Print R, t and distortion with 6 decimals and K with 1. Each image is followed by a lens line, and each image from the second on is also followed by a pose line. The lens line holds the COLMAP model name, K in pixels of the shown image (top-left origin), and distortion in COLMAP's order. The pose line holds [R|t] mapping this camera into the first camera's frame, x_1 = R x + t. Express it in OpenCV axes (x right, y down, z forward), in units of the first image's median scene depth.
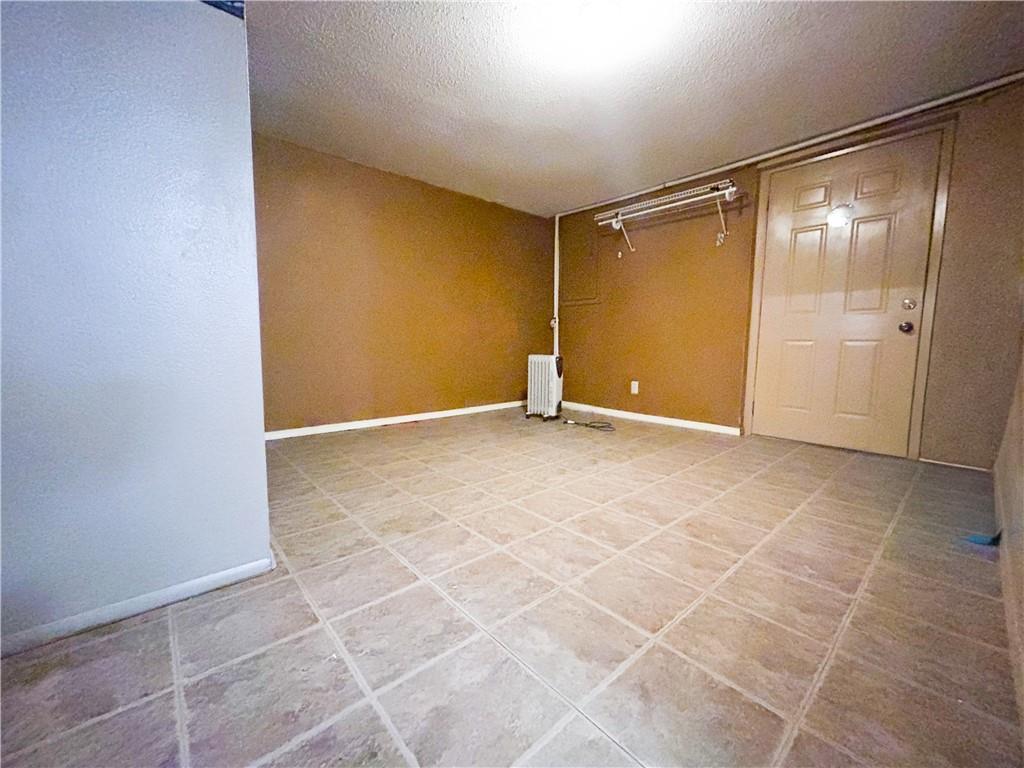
lens RADIAL K [[408.4, 0, 511.2], [0, 408.4, 384.2], [0, 0, 1]] dist [0.002478, 0.000429]
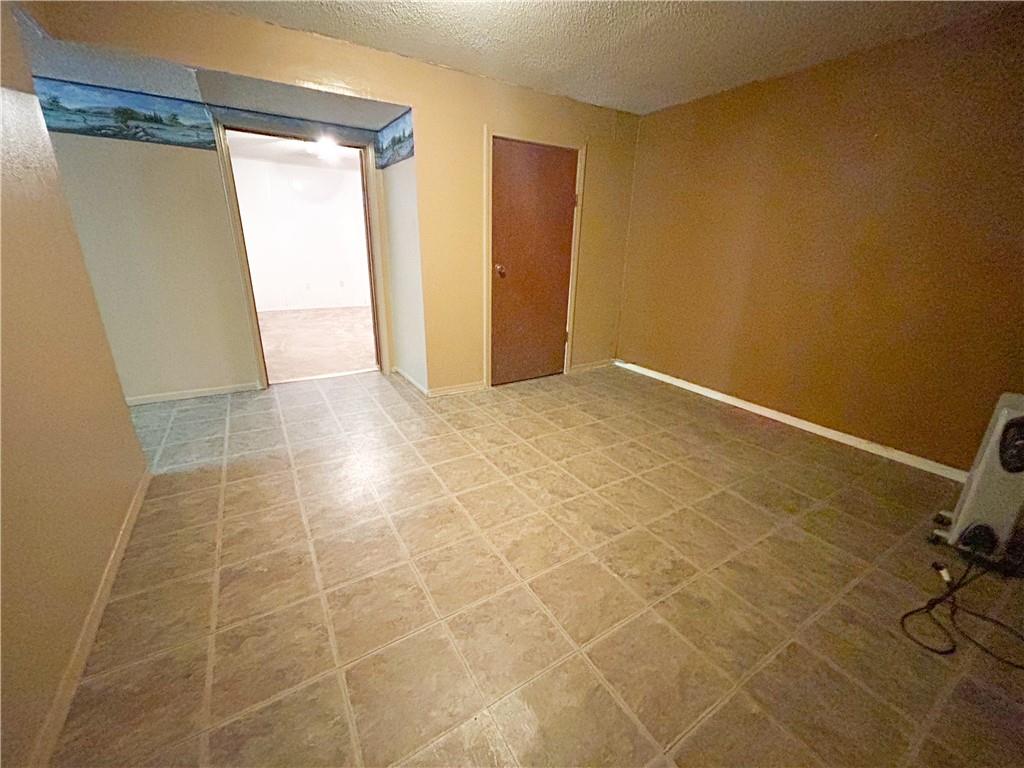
lens RADIAL K [[408.4, 0, 511.3], [0, 408.4, 381.9], [0, 0, 1]] dist [0.002478, 0.000429]
pose [[-0.163649, 0.303248, -0.938754, 1.049548], [-0.126005, 0.937364, 0.324764, -0.313105], [0.978439, 0.171435, -0.115188, 1.191002]]
